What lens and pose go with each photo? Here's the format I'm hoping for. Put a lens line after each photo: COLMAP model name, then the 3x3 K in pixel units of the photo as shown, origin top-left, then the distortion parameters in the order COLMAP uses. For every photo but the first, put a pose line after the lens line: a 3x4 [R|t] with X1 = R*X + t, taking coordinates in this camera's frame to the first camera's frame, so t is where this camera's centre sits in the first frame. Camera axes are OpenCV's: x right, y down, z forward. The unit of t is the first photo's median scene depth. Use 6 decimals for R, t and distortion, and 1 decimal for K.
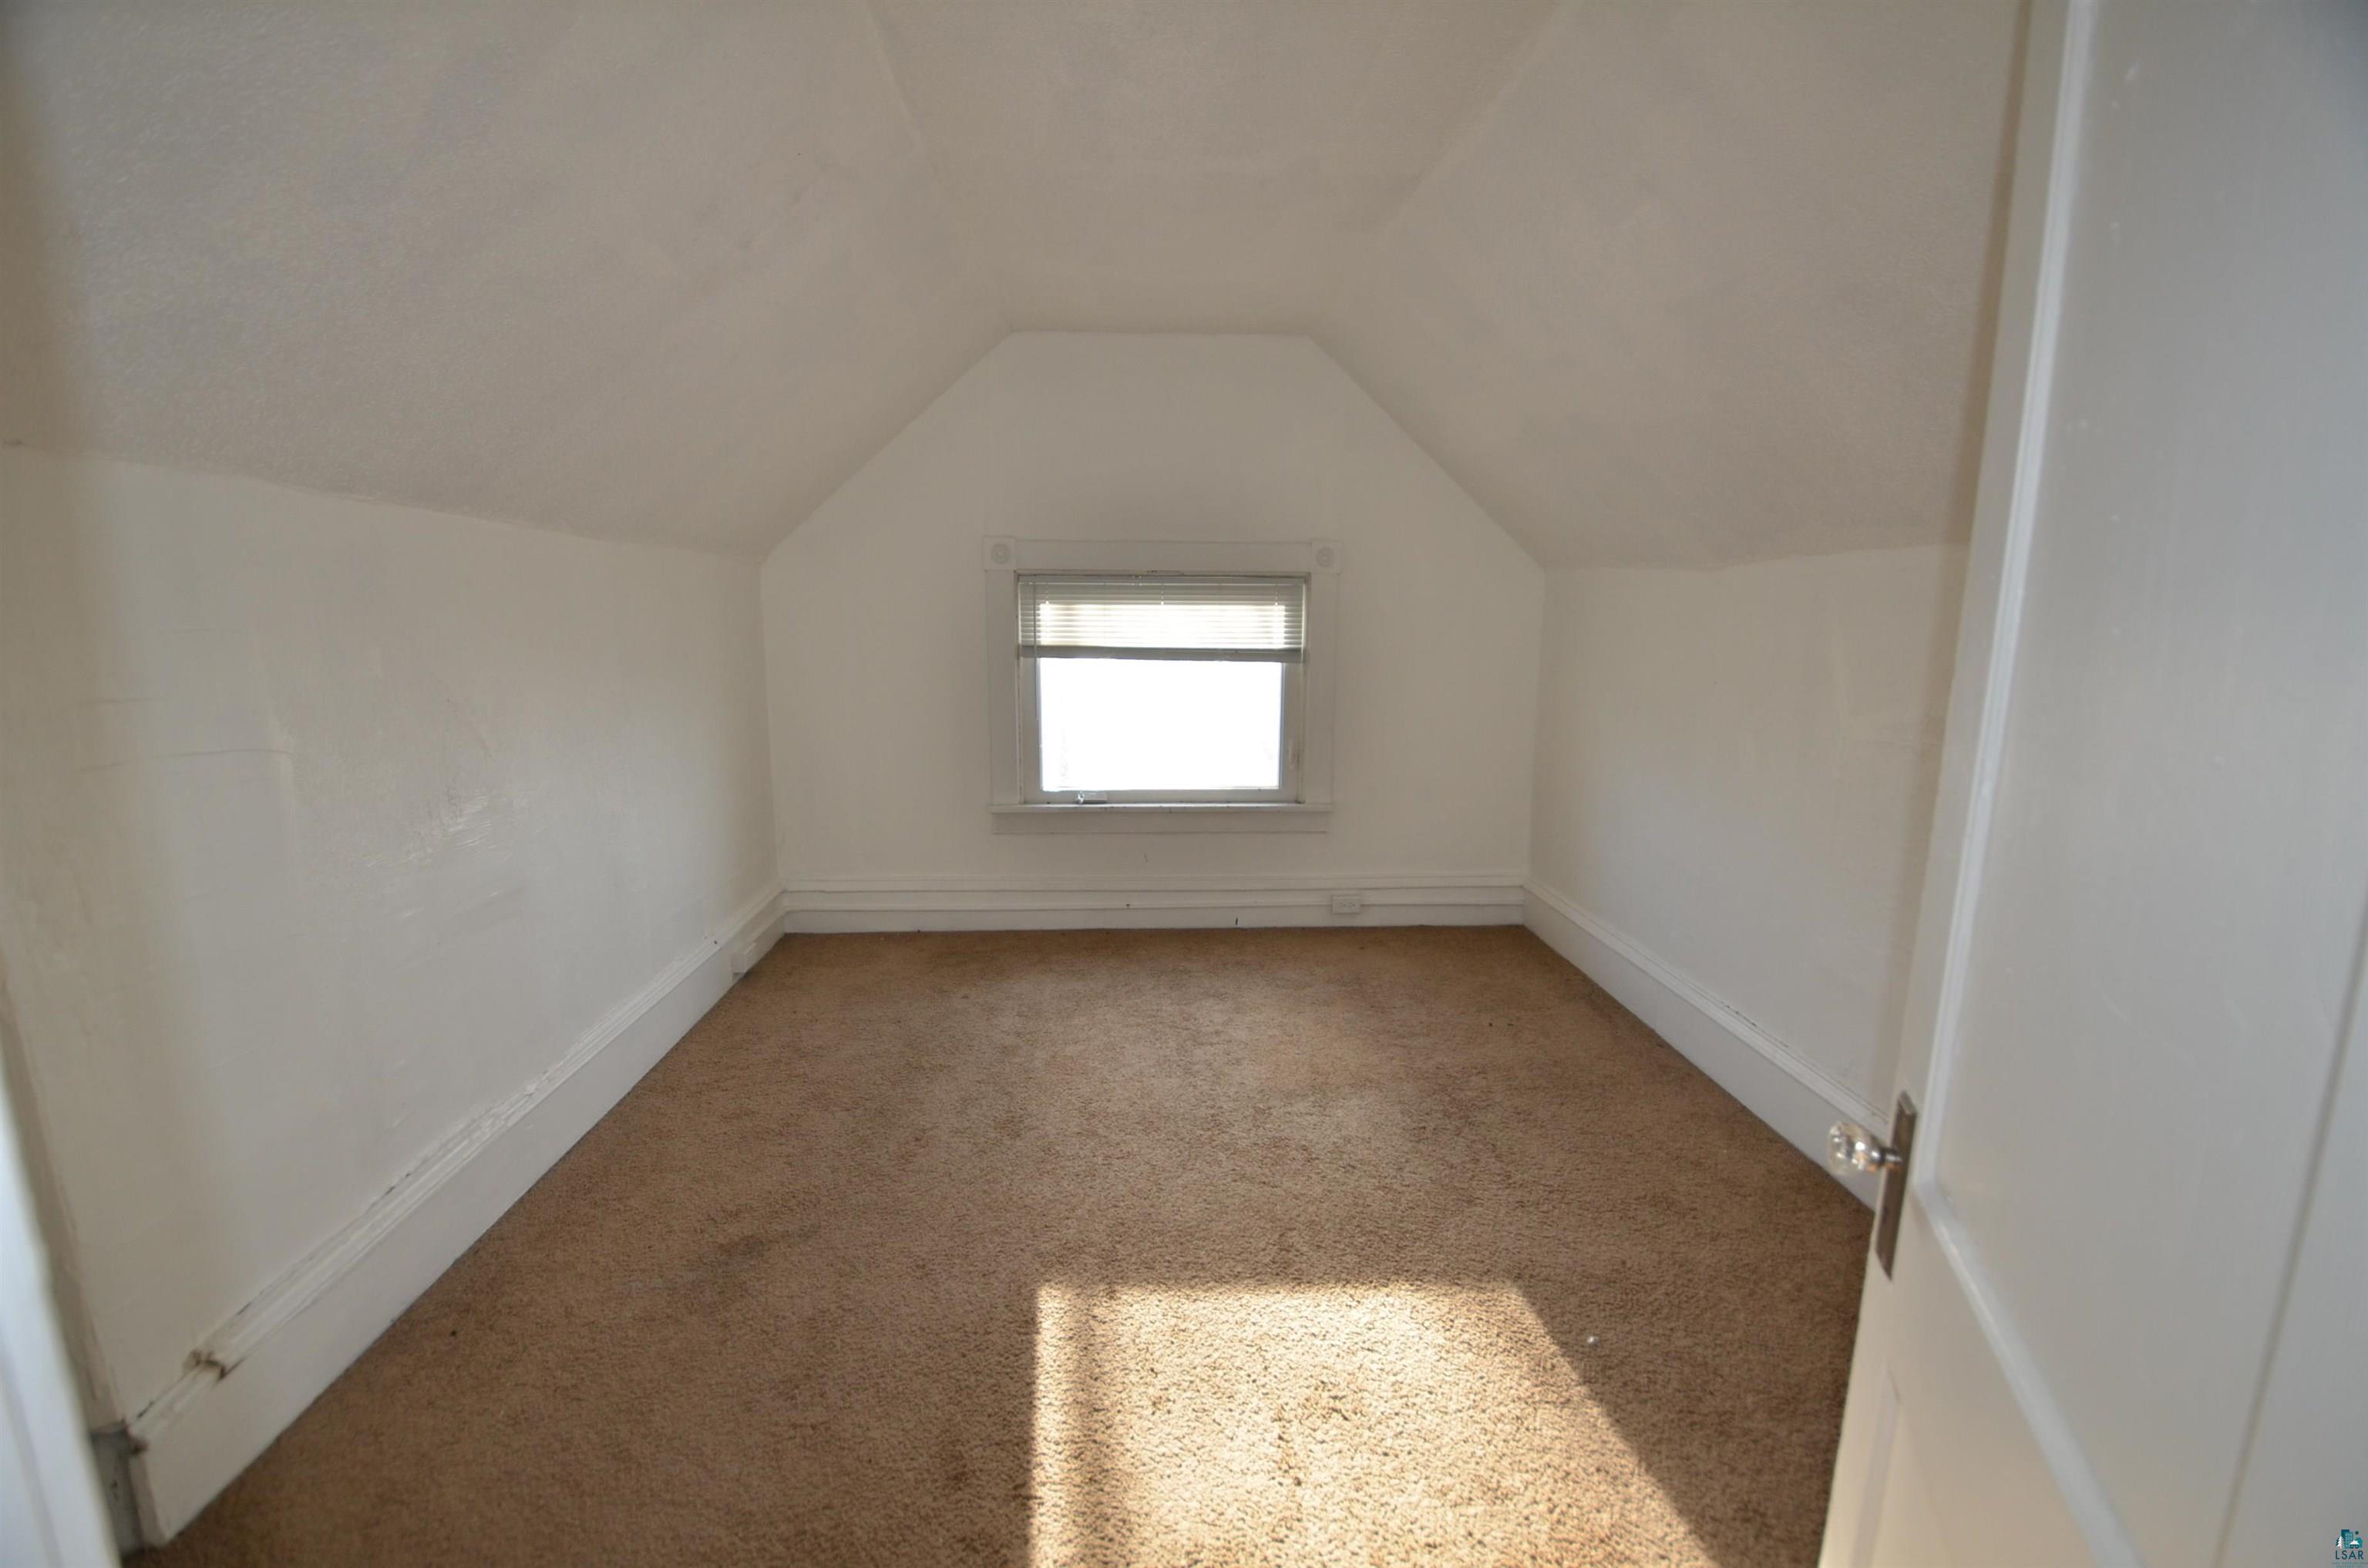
lens RADIAL K [[1028.2, 0, 1174.0], [0, 1028.2, 814.1], [0, 0, 1]] dist [0.023374, -0.028528]
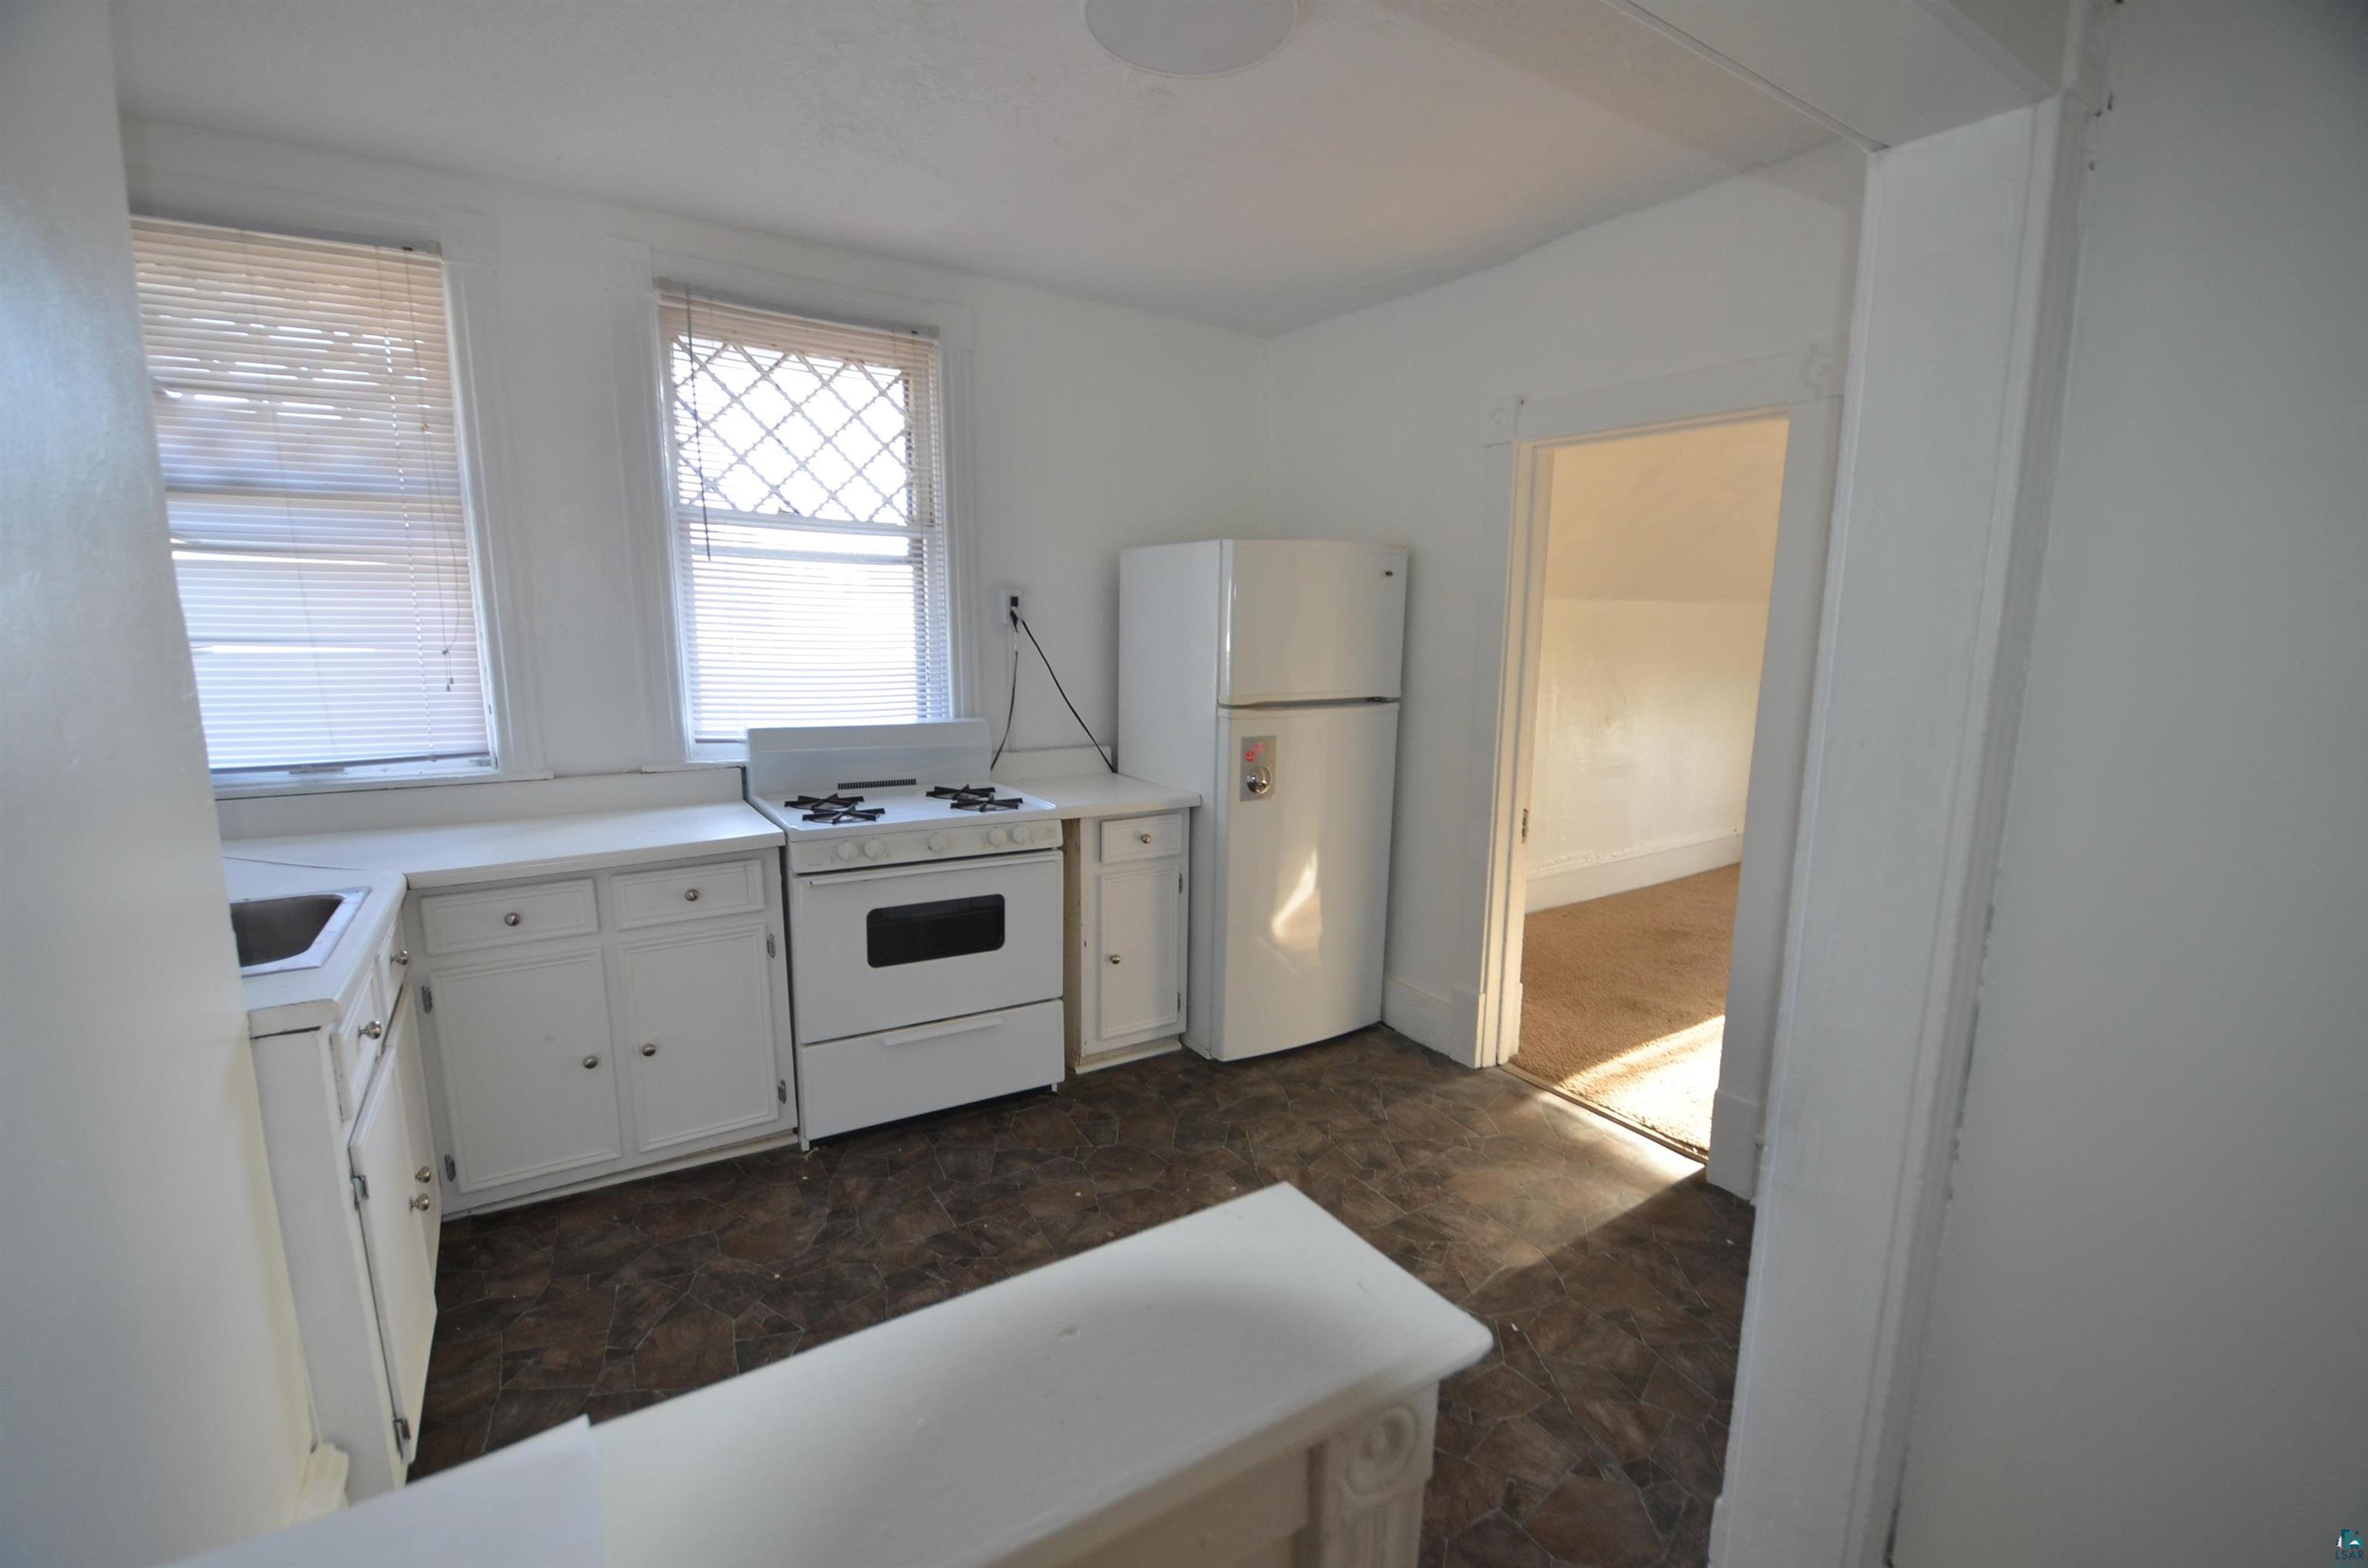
lens RADIAL K [[1028.2, 0, 1174.0], [0, 1028.2, 814.1], [0, 0, 1]] dist [0.023374, -0.028528]
pose [[0.478505, 0.150777, -0.865043, 0.893575], [-0.163254, 0.983247, 0.081074, 0.165840], [0.862775, 0.102428, 0.495103, -1.000751]]
